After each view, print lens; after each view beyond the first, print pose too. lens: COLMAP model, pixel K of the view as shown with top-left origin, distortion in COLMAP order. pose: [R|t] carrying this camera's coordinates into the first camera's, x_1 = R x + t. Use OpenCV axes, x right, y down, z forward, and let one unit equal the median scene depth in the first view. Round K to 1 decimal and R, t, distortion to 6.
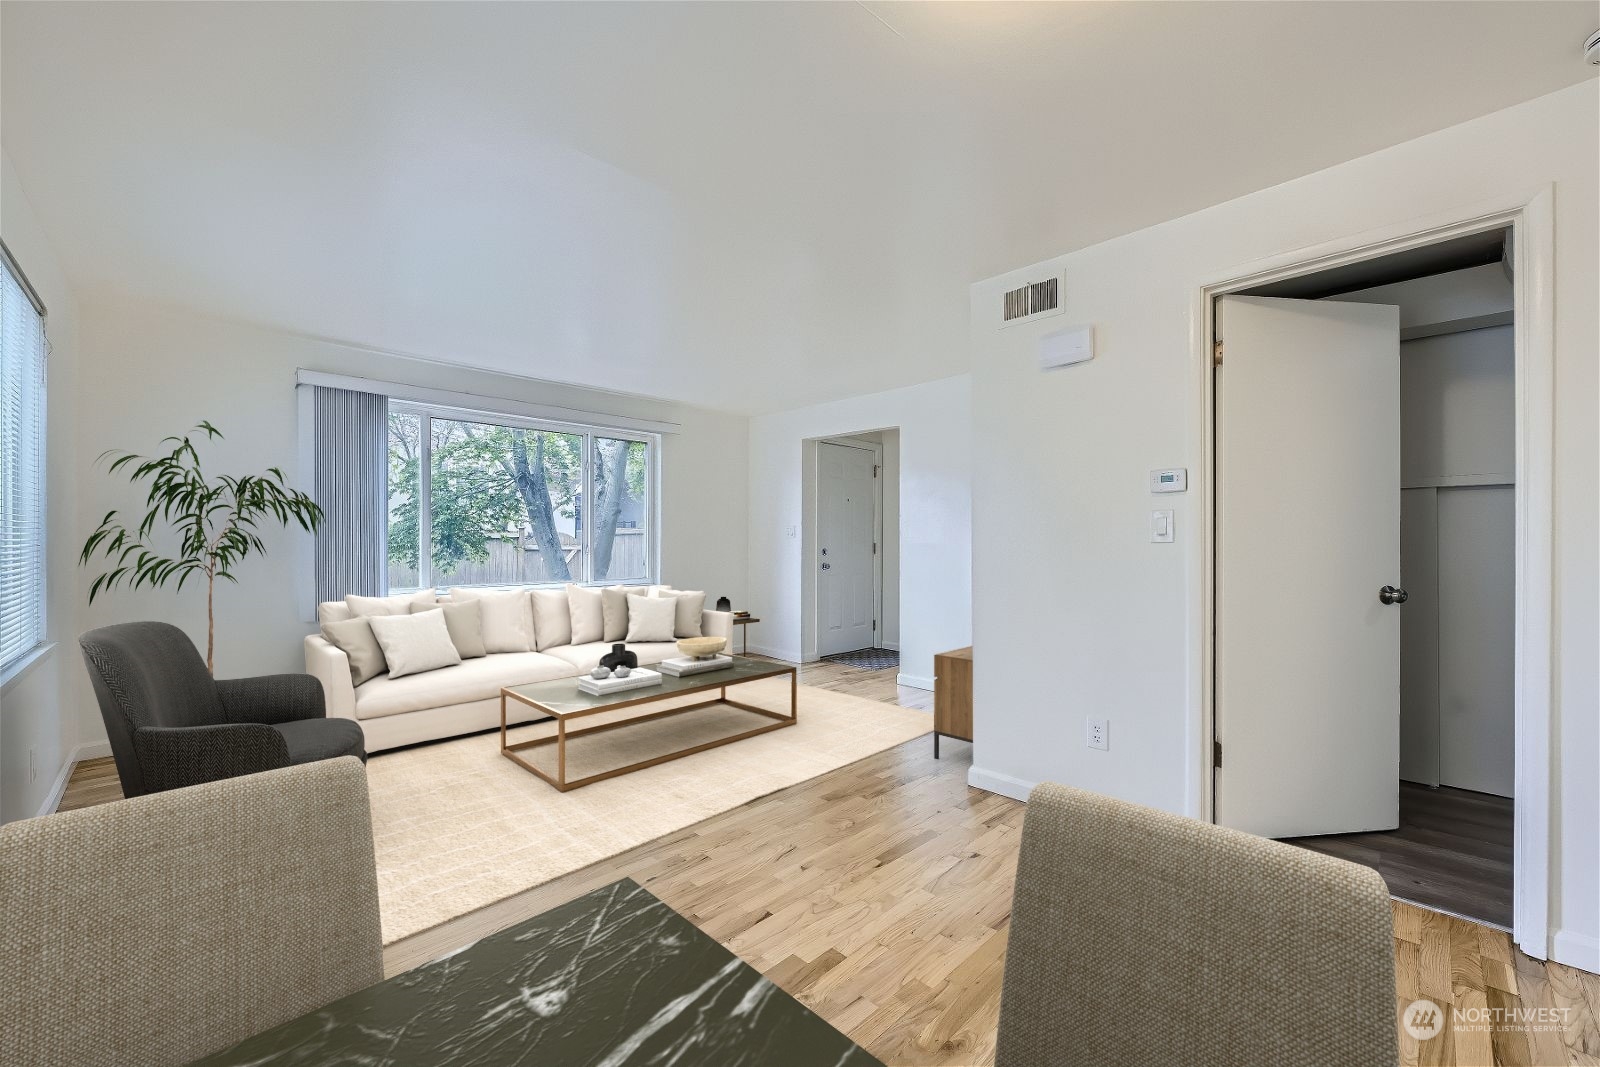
lens RADIAL K [[634.3, 0, 810.2], [0, 634.3, 526.2], [0, 0, 1]] dist [-0.002469, -0.000162]
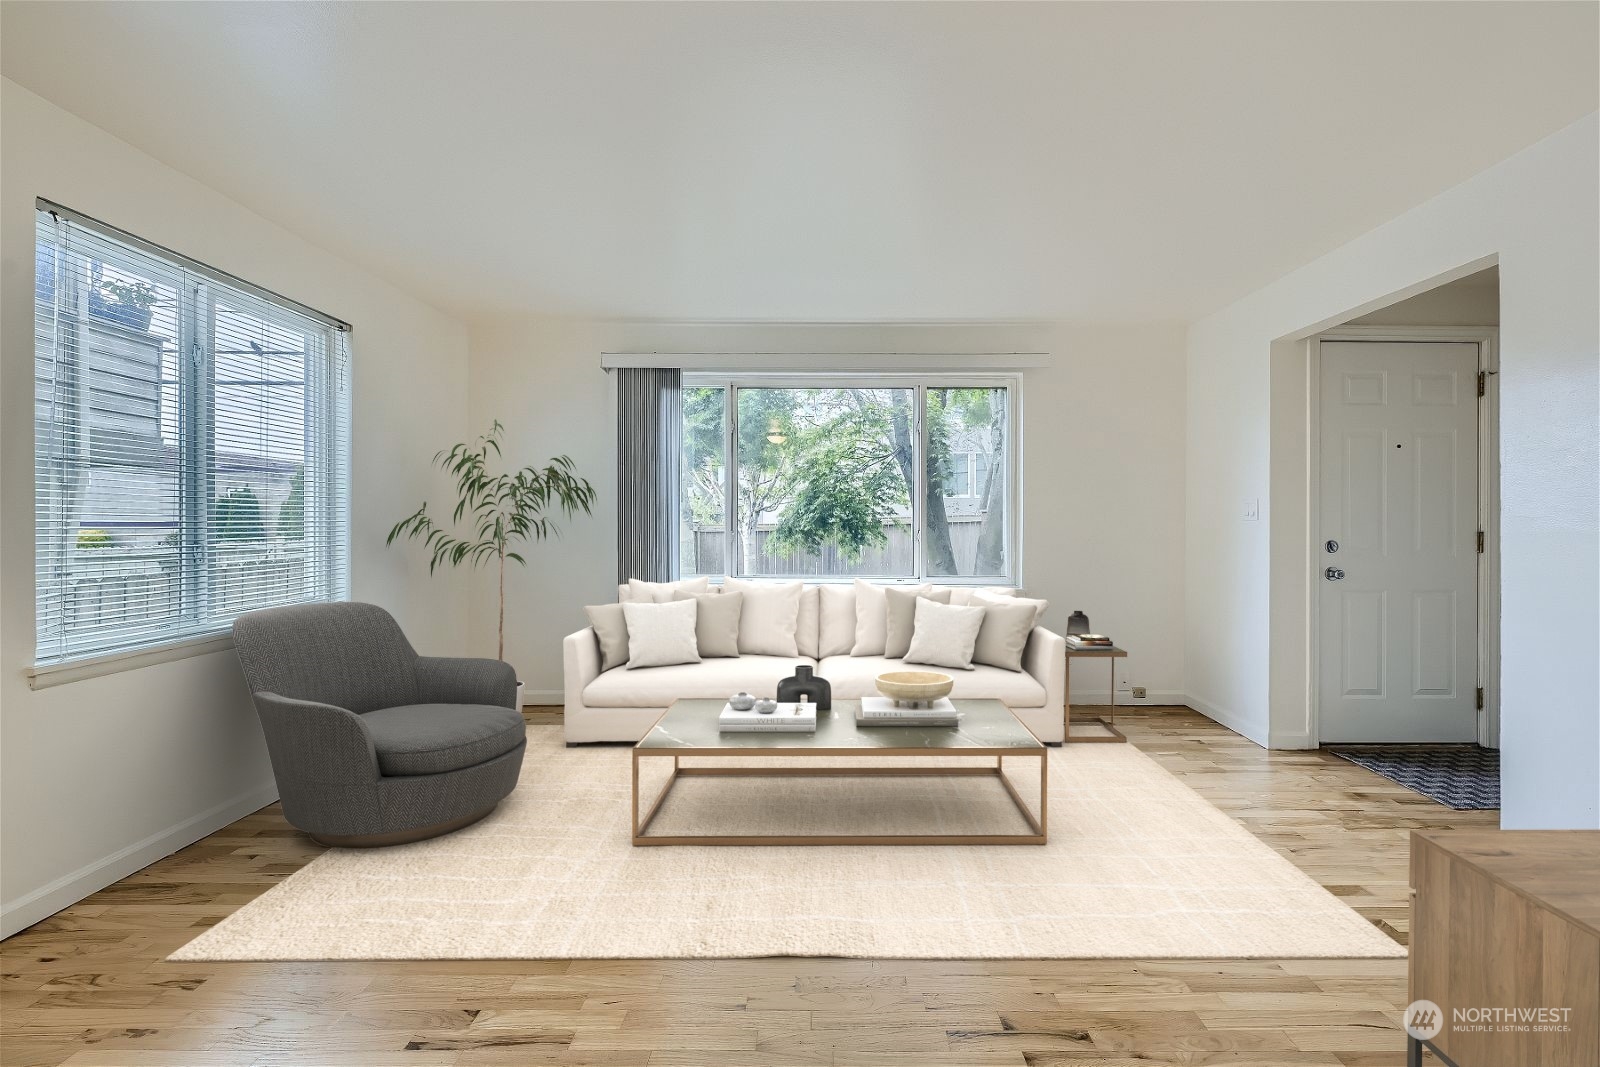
lens RADIAL K [[756.6, 0, 850.9], [0, 756.6, 530.1], [0, 0, 1]] dist [0.018250, 0.000330]
pose [[0.691221, 0.010121, -0.722572, 0.372385], [0.017441, 0.999377, 0.030683, 0.000878], [0.722433, -0.033811, 0.690614, 0.429558]]
